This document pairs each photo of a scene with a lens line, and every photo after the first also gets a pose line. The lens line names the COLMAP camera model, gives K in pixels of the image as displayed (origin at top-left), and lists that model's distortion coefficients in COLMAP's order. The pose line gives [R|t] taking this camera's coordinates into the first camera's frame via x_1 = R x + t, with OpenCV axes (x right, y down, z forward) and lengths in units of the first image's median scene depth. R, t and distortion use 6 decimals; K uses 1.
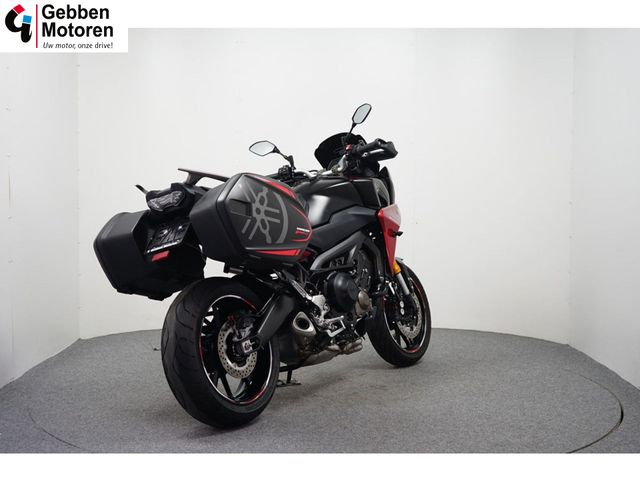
lens RADIAL K [[874.9, 0, 320.0], [0, 874.9, 240.0], [0, 0, 1]] dist [0.002687, 0.001385]
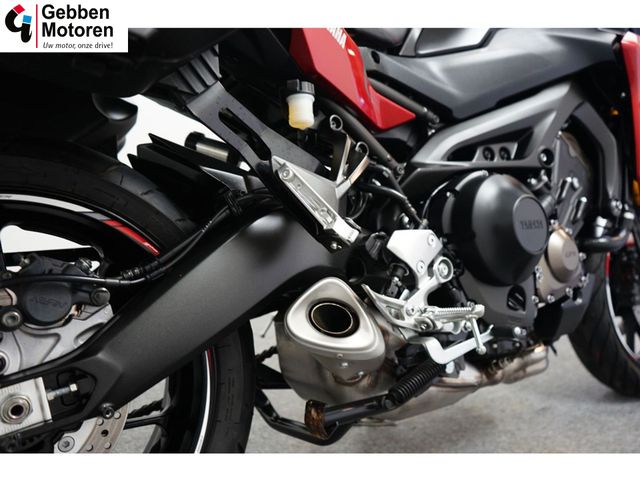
lens RADIAL K [[532.1, 0, 320.0], [0, 532.1, 240.0], [0, 0, 1]] dist [0.011715, 0.005593]
pose [[0.932639, 0.084897, -0.350680, 0.032942], [-0.059270, 0.994769, 0.083194, 0.049358], [0.355909, -0.056805, 0.932793, 0.756430]]
